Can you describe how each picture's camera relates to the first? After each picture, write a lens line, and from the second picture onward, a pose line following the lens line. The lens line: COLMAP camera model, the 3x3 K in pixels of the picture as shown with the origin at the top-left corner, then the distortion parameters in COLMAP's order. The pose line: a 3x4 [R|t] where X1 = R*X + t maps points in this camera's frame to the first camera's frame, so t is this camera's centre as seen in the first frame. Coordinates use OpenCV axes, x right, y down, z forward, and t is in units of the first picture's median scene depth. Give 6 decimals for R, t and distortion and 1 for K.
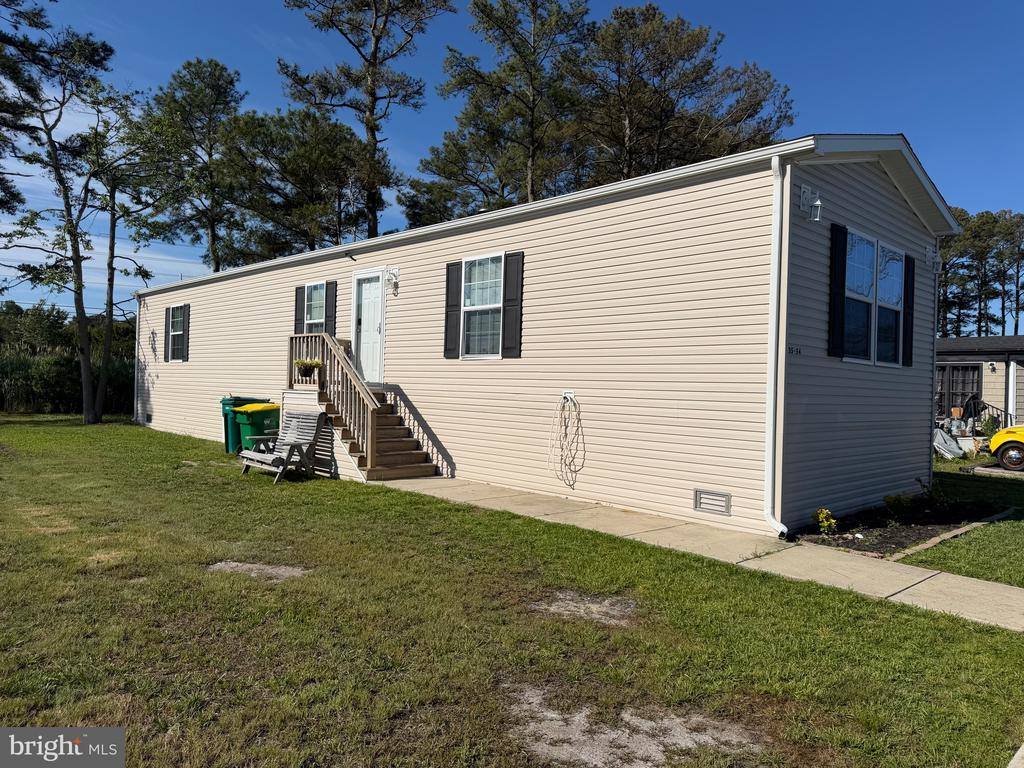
lens RADIAL K [[715.9, 0, 468.3], [0, 715.9, 386.5], [0, 0, 1]] dist [0.007602, -0.025018]
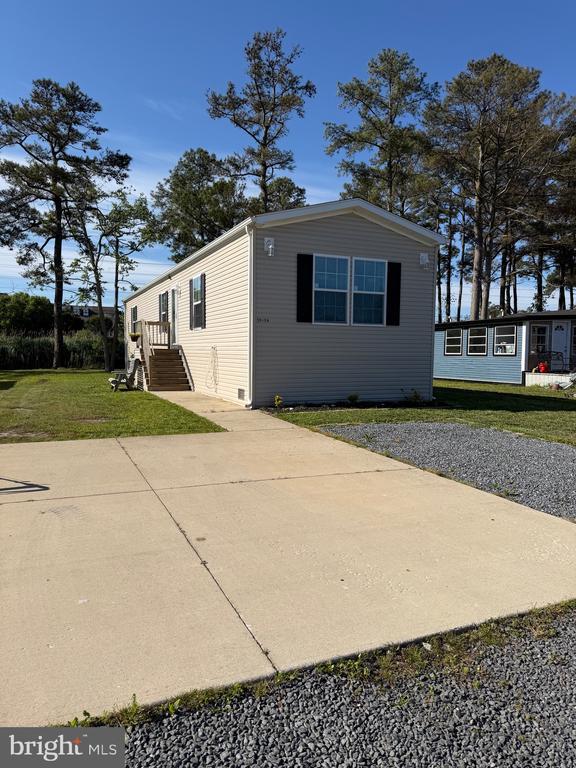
lens RADIAL K [[536.9, 0, 266.6], [0, 536.9, 384.8], [0, 0, 1]] dist [0.007602, -0.025018]
pose [[0.934184, 0.001996, -0.356786, 0.296424], [0.017478, 0.998528, 0.051351, 0.016195], [0.356364, -0.054207, 0.932774, -0.130307]]
